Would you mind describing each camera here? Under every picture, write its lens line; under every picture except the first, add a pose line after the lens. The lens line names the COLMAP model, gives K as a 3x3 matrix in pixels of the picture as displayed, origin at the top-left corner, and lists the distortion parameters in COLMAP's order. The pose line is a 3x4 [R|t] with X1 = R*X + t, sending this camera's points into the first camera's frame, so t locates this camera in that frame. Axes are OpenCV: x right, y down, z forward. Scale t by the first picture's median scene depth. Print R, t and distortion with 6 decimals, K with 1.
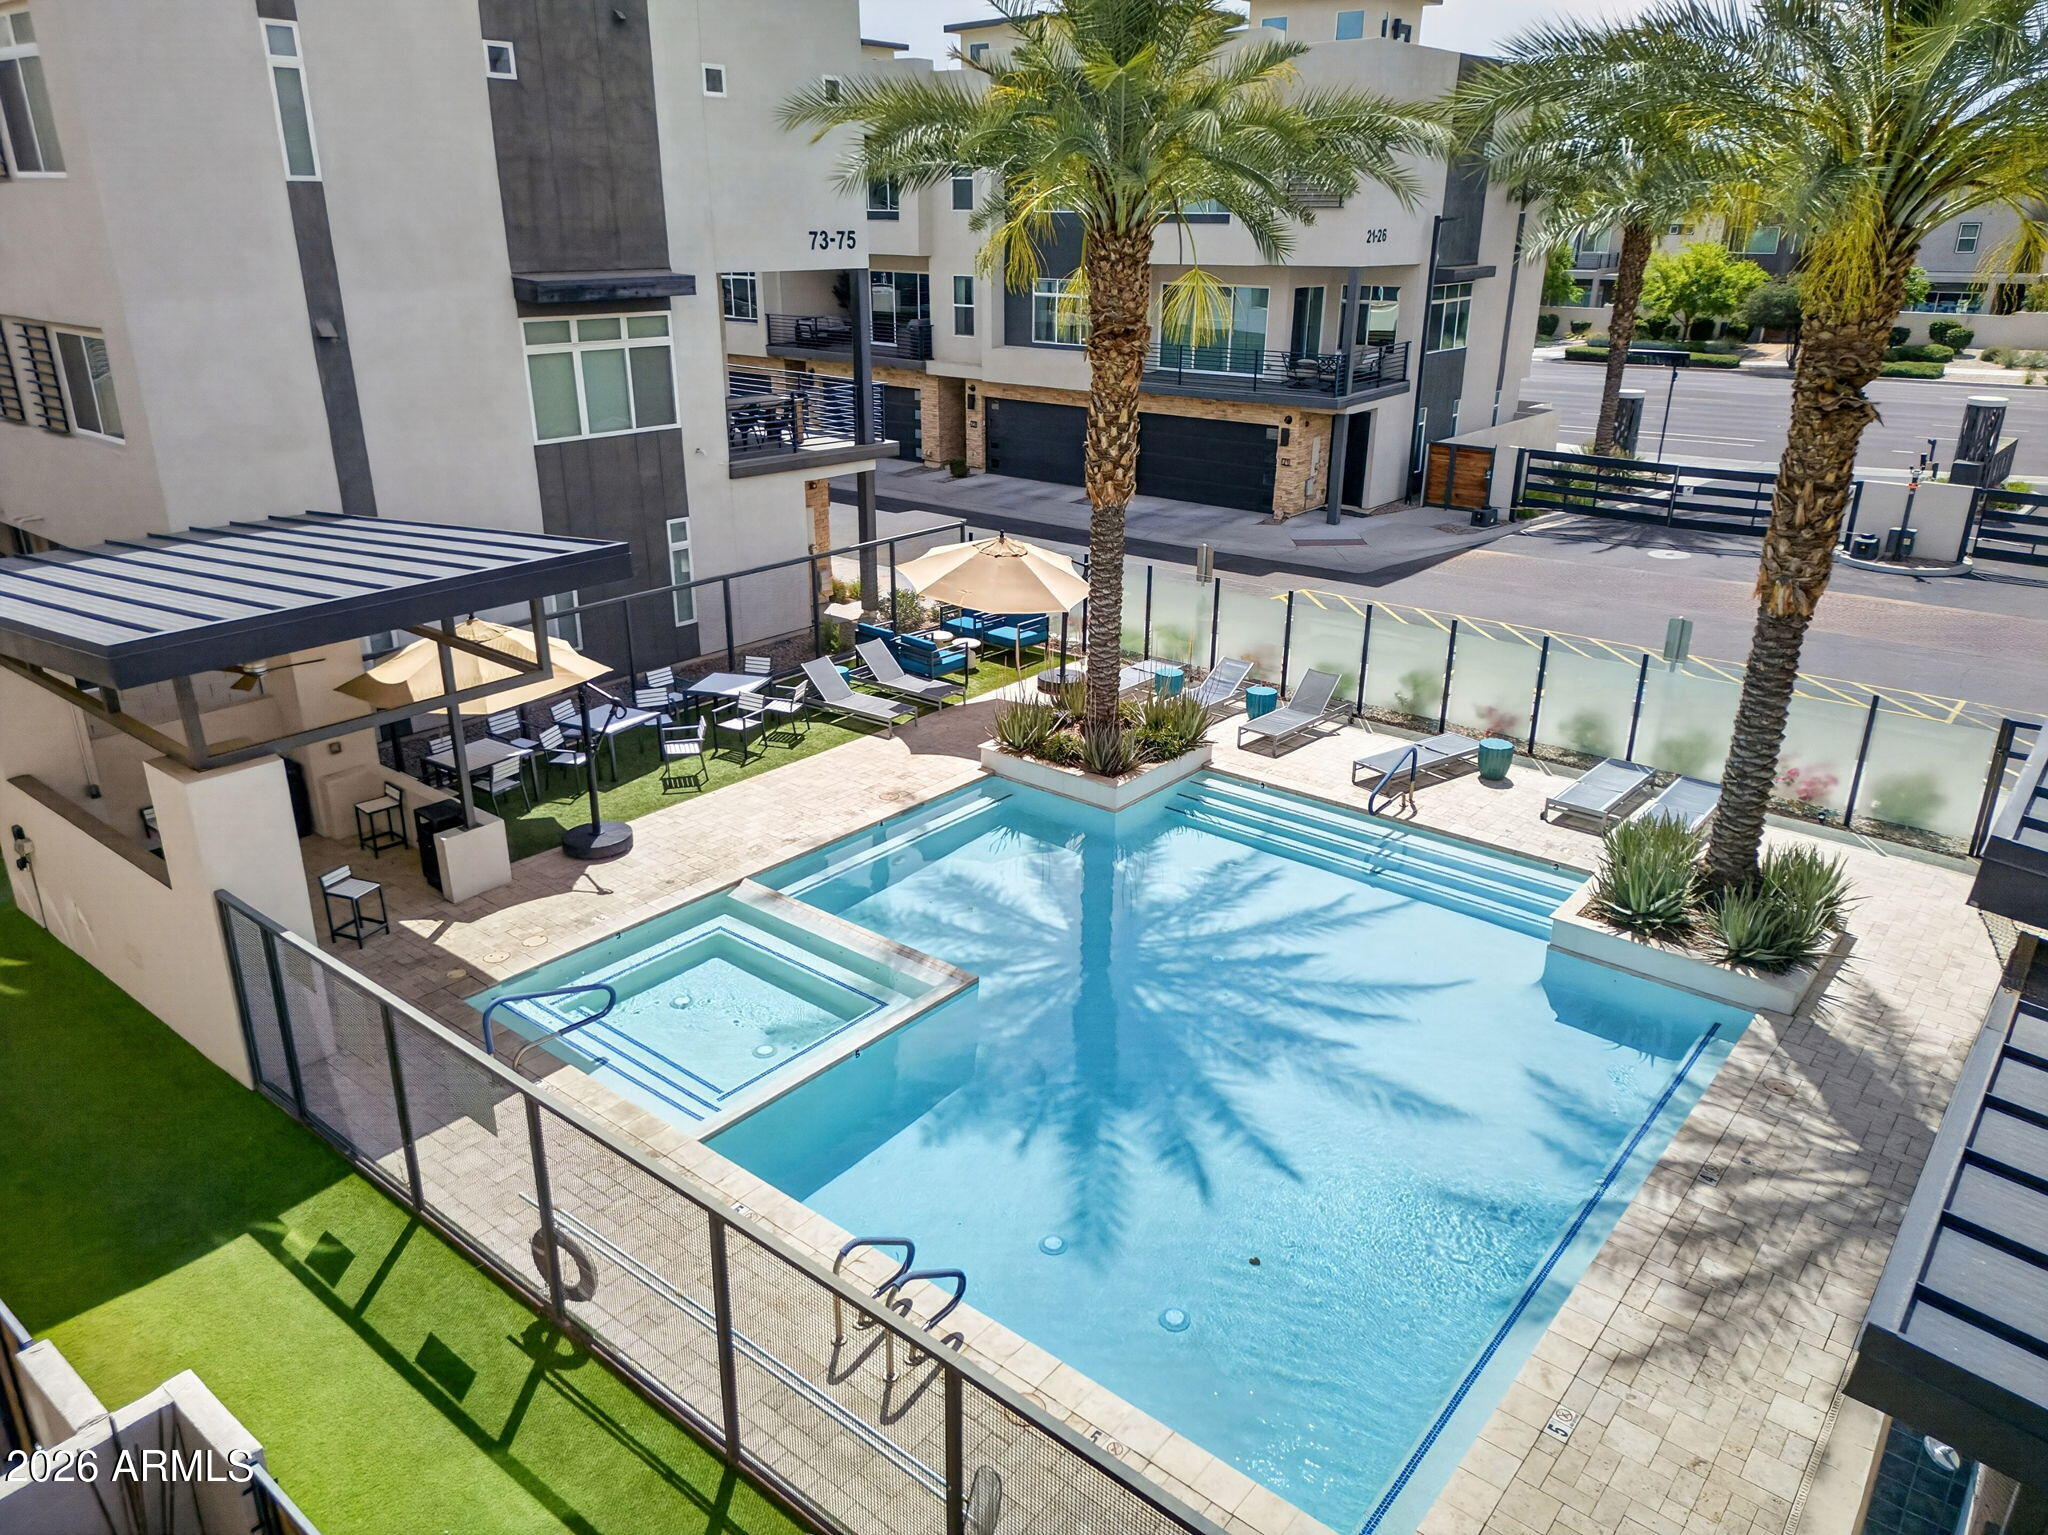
lens RADIAL K [[1432.4, 0, 1009.9], [0, 1432.4, 775.4], [0, 0, 1]] dist [0.042849, -0.009967]
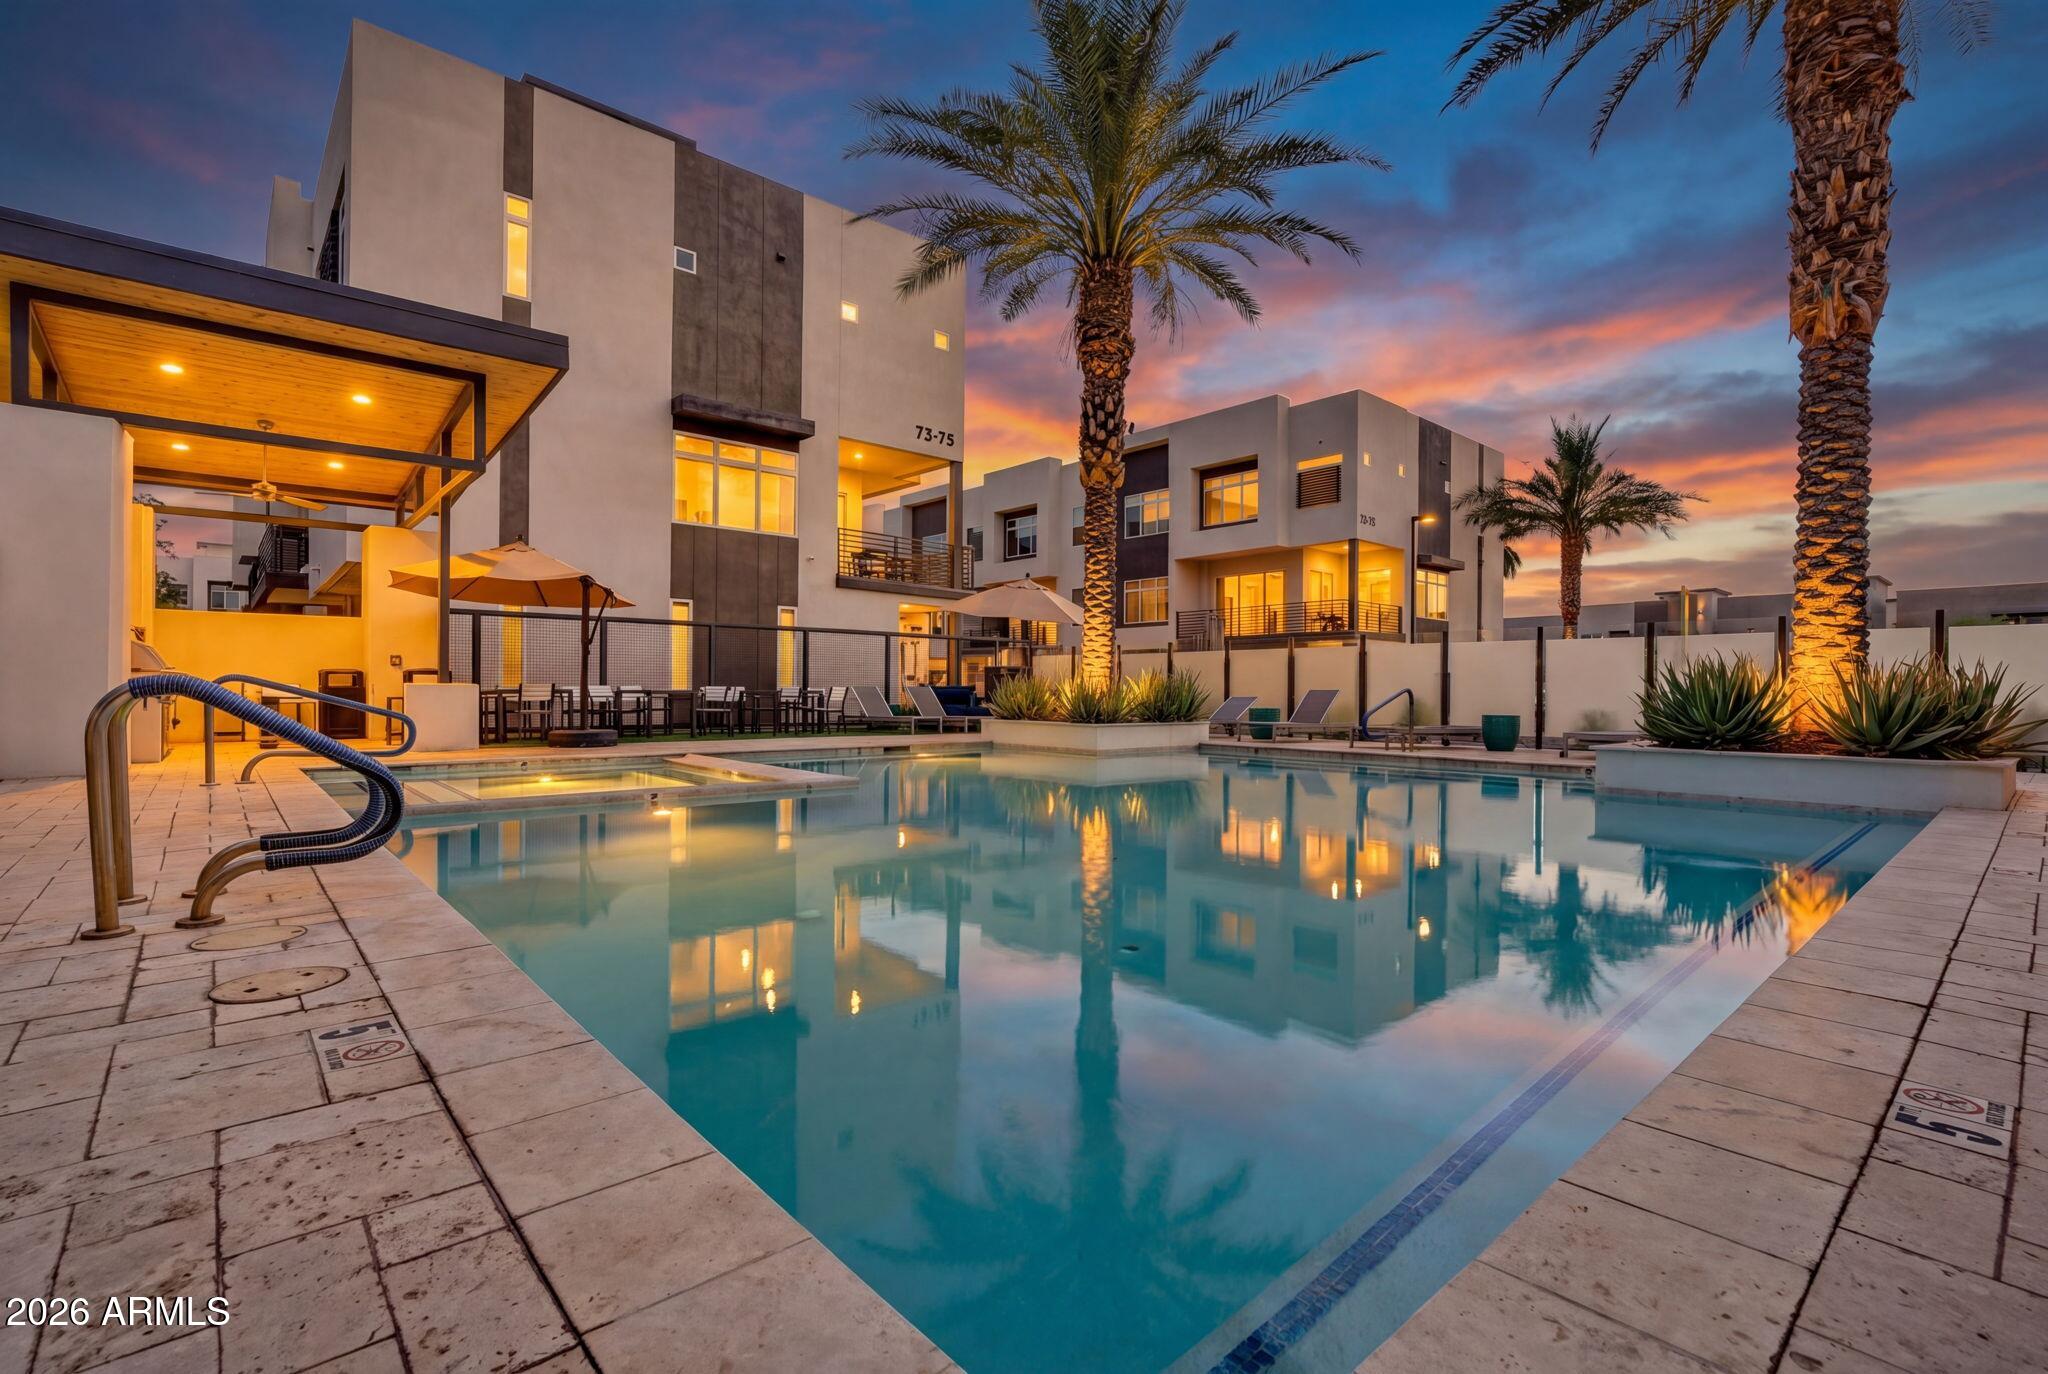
lens RADIAL K [[930.0, 0, 1010.6], [0, 930.0, 682.4], [0, 0, 1]] dist [0.012576, 0.000173]
pose [[0.987762, -0.000805, -0.155969, 0.102470], [-0.057830, 0.926821, -0.371023, 0.203501], [0.144854, 0.375502, 0.915432, 0.350386]]
